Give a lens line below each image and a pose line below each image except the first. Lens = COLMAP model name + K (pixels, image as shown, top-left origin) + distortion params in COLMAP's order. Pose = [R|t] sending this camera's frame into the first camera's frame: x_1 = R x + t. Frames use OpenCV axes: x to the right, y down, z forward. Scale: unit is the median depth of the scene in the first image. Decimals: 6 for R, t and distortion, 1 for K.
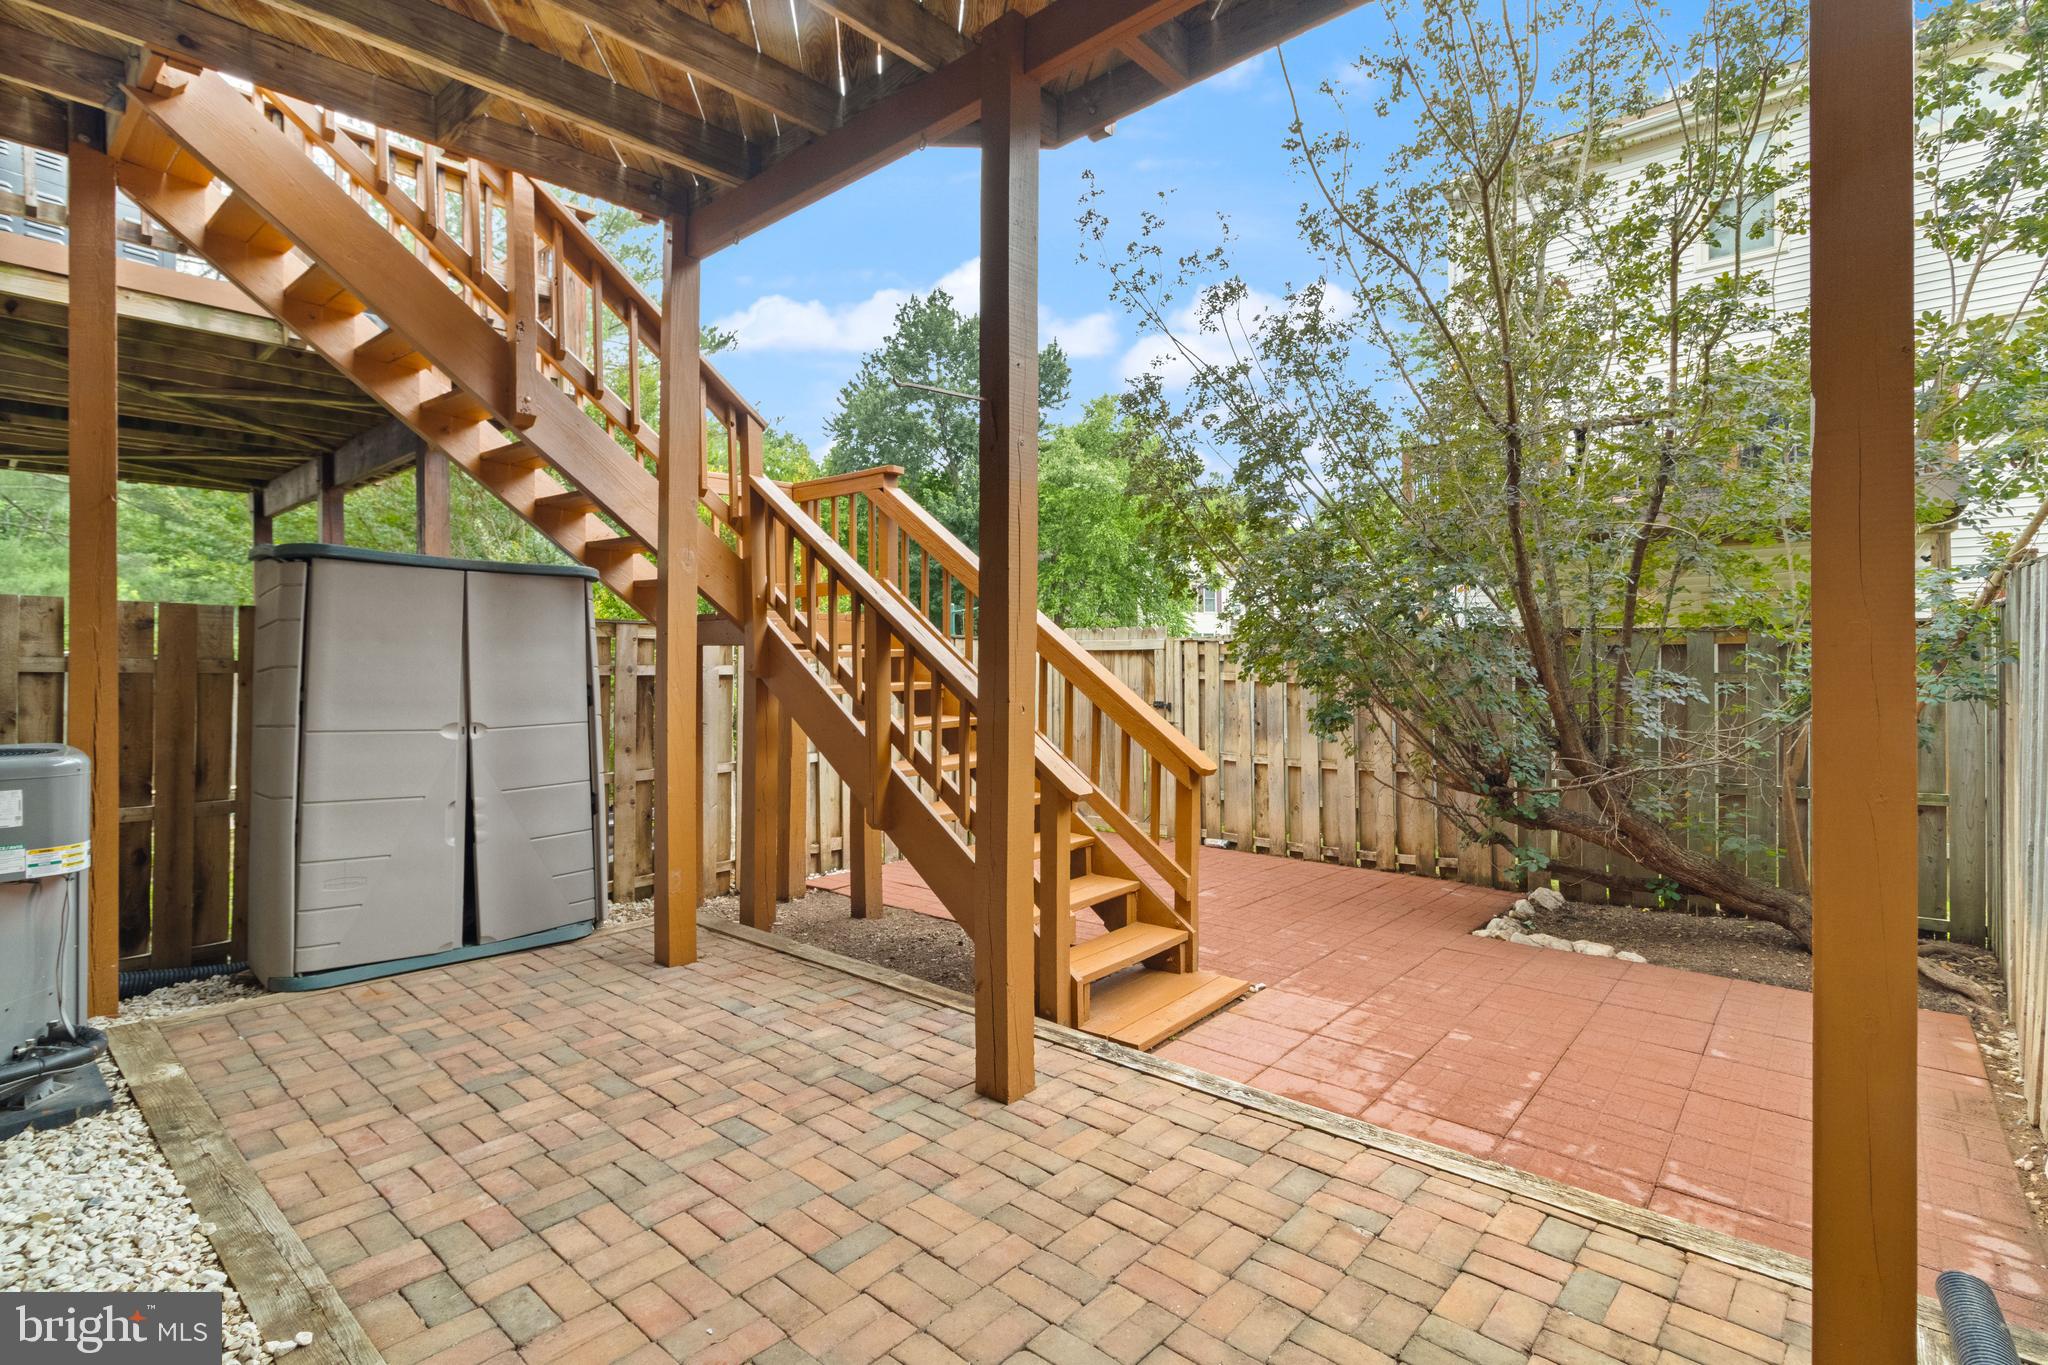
lens RADIAL K [[945.7, 0, 1016.2], [0, 945.7, 653.6], [0, 0, 1]] dist [0.000824, 0.000190]
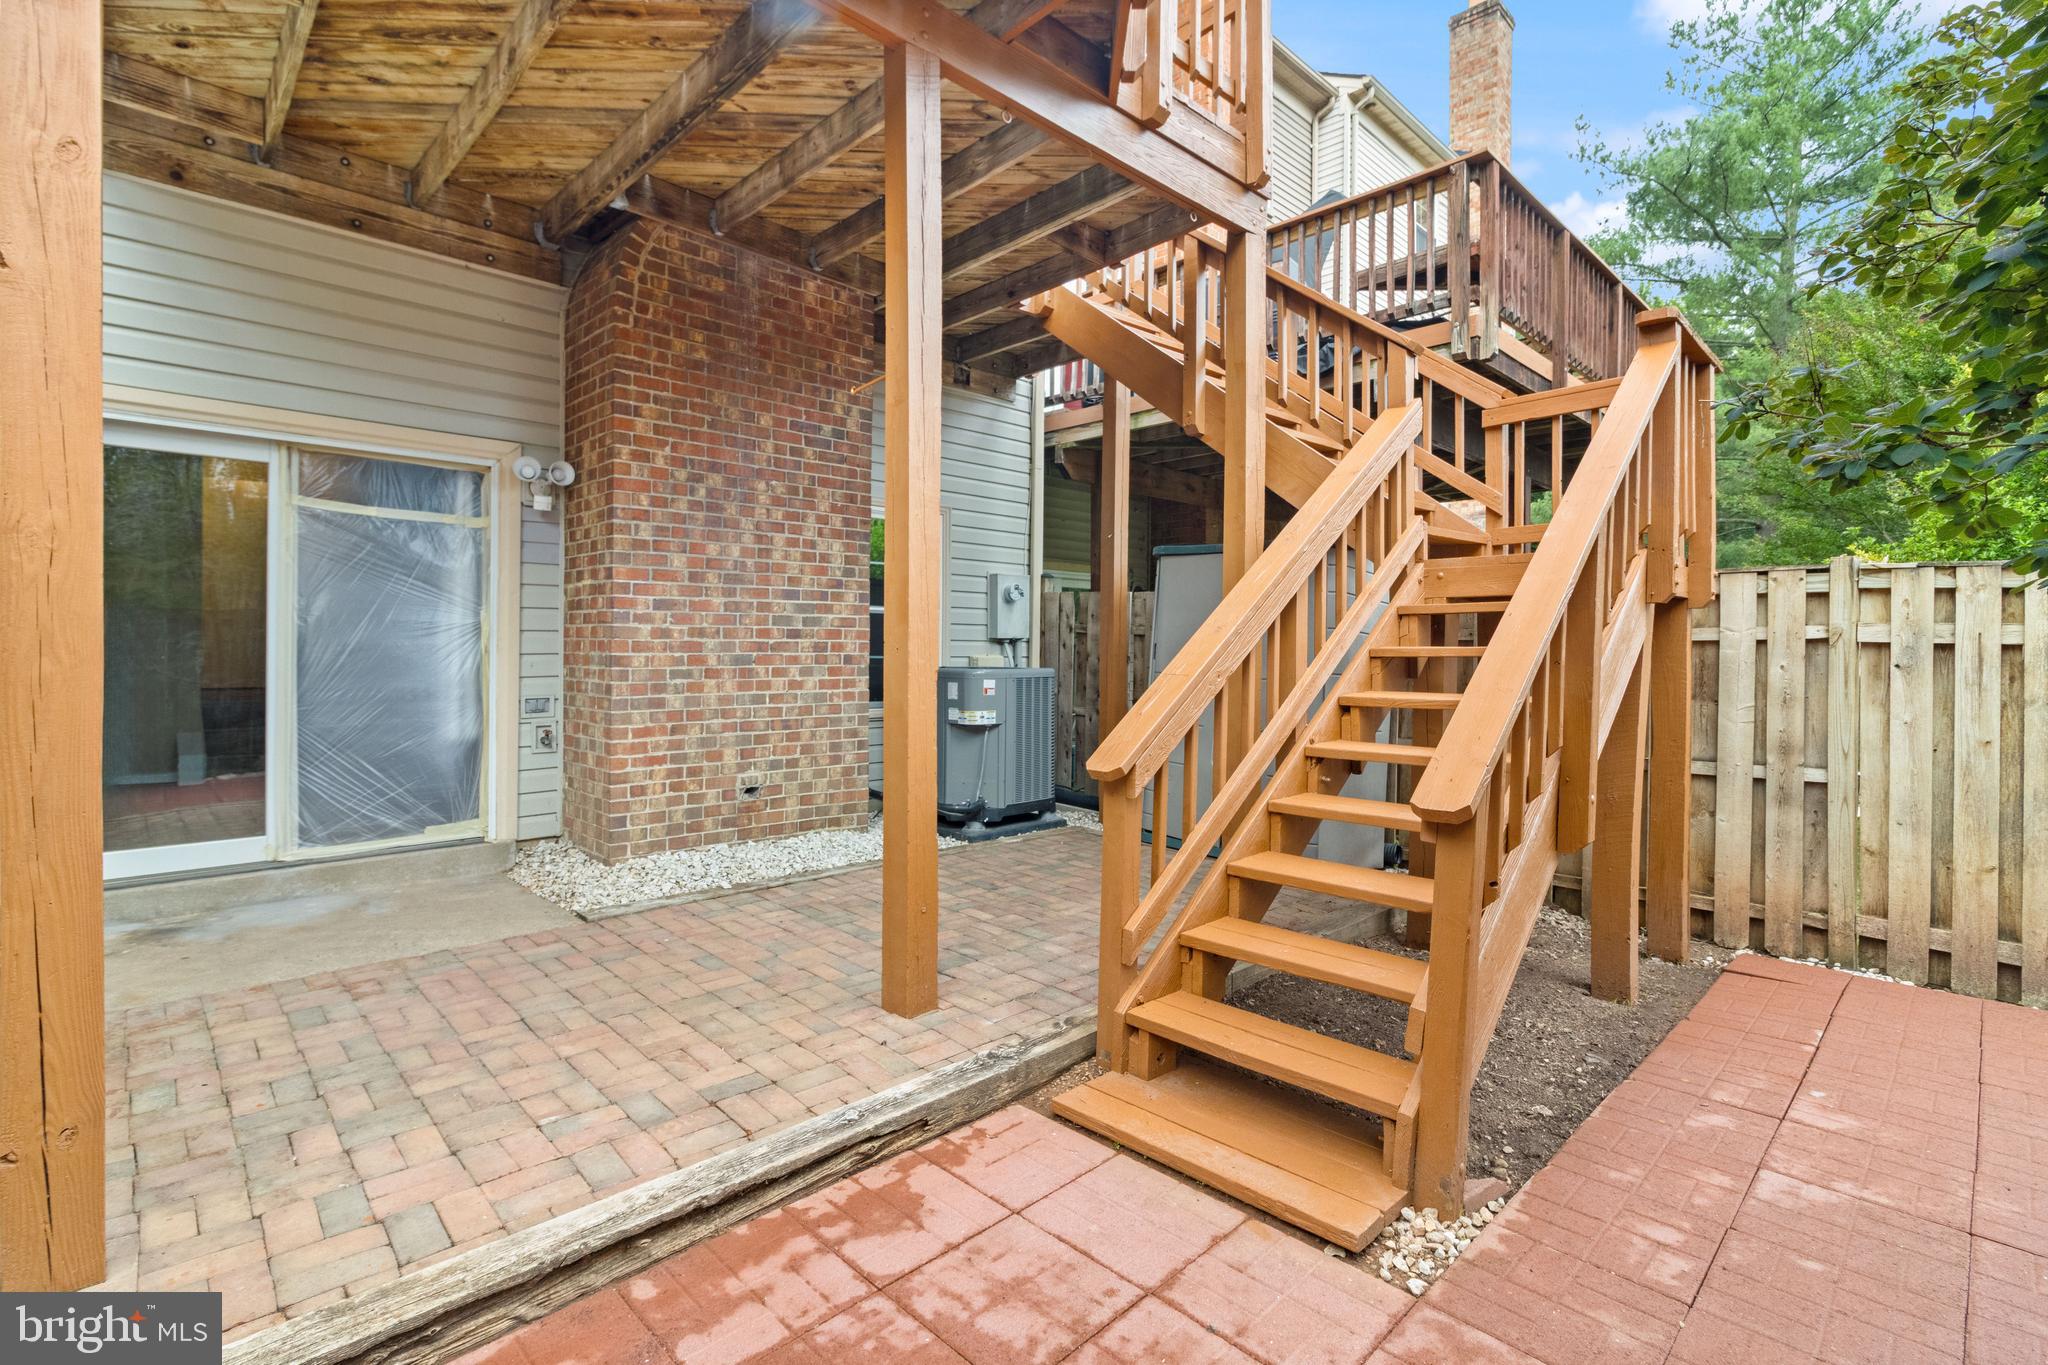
lens RADIAL K [[965.0, 0, 1016.5], [0, 965.0, 636.6], [0, 0, 1]] dist [0.001997, 0.000145]
pose [[-0.075464, -0.011933, -0.997077, 1.016464], [-0.001611, 0.999929, -0.011846, 0.059616], [0.997147, 0.000713, -0.075478, 1.154844]]
